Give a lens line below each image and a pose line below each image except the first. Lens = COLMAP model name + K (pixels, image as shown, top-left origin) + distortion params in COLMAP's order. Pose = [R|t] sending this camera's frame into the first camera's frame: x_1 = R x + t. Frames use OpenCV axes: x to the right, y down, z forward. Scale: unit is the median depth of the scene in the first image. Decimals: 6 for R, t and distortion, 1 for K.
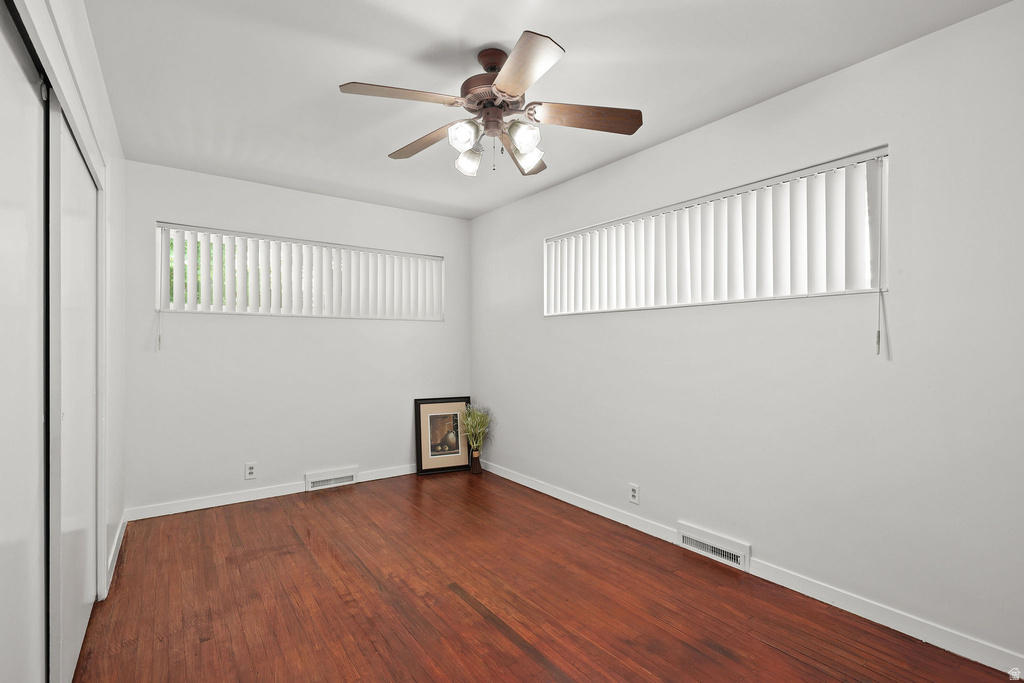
lens RADIAL K [[462.5, 0, 509.9], [0, 462.5, 347.8], [0, 0, 1]] dist [0.003920, -0.000054]
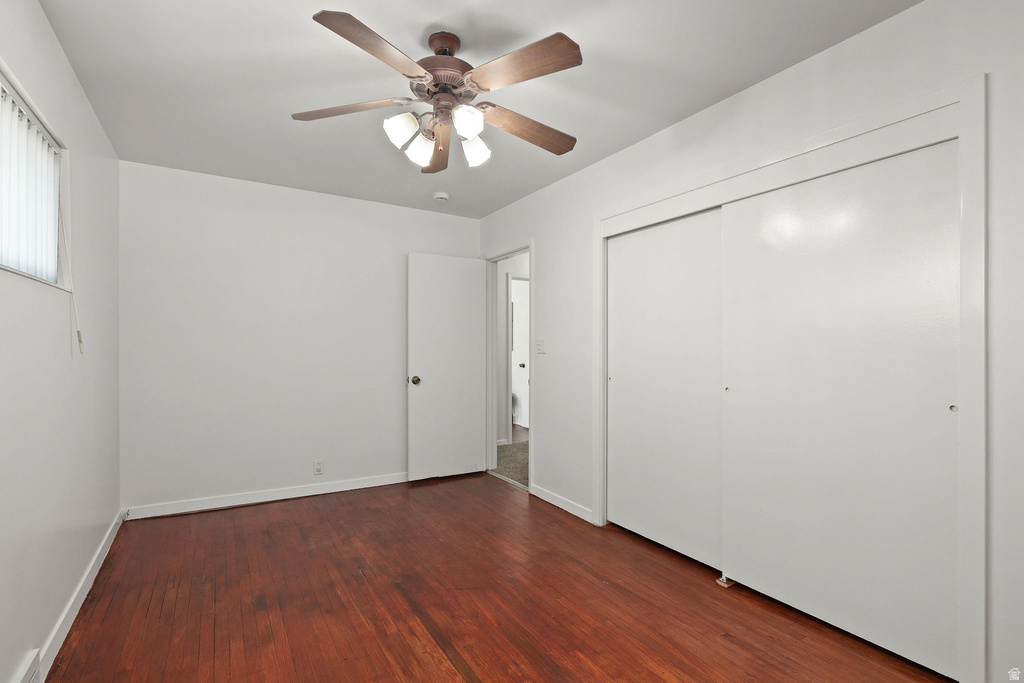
lens RADIAL K [[462.5, 0, 510.9], [0, 462.5, 345.8], [0, 0, 1]] dist [0.003920, -0.000054]
pose [[-0.997124, -0.002346, 0.075750, -0.252510], [-0.001309, 0.999905, 0.013741, -0.018494], [-0.075775, 0.013602, -0.997032, 1.989472]]
